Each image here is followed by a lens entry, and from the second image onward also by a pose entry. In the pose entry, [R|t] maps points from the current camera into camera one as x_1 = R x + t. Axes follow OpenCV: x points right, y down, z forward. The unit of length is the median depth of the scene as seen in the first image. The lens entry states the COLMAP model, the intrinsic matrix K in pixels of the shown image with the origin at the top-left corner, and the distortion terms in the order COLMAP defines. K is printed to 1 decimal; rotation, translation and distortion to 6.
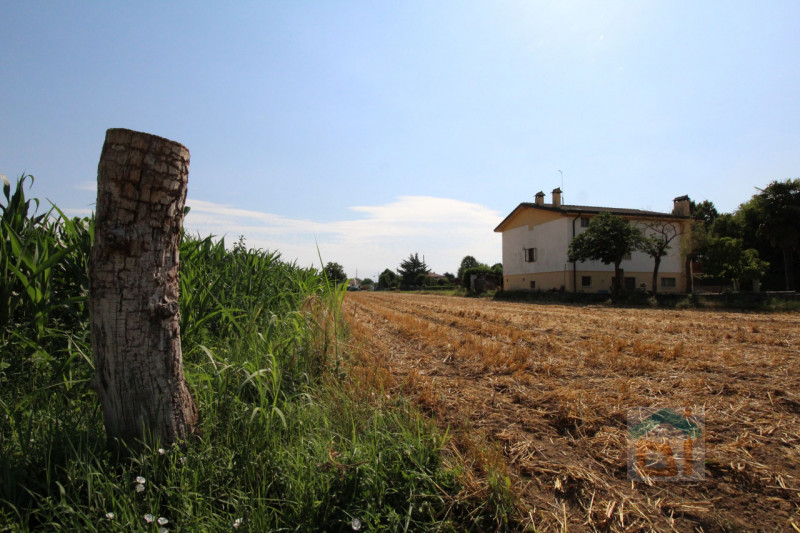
lens RADIAL K [[417.1, 0, 397.9], [0, 417.1, 270.1], [0, 0, 1]] dist [0.000979, -0.008918]
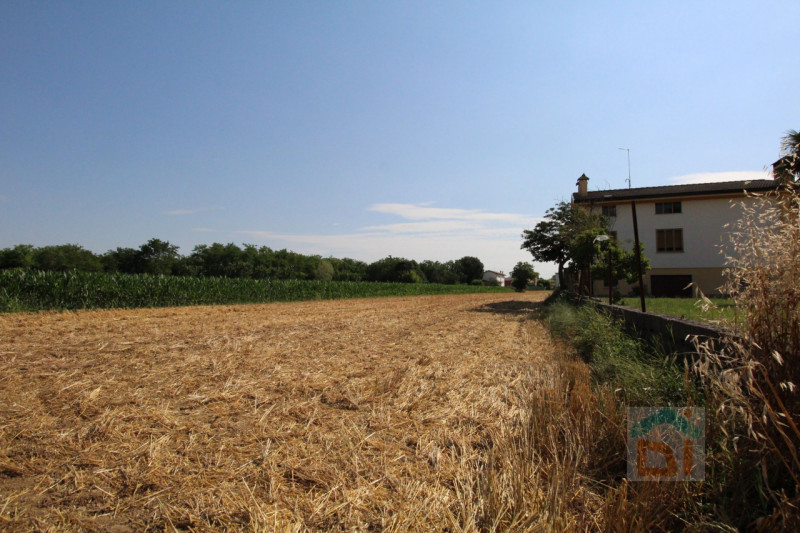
lens RADIAL K [[417.1, 0, 403.2], [0, 417.1, 262.5], [0, 0, 1]] dist [0.000979, -0.008918]
pose [[0.826929, -0.041684, -0.560759, 0.956129], [0.032485, 0.999124, -0.026365, -0.004837], [0.561367, 0.003585, 0.827559, 0.123629]]
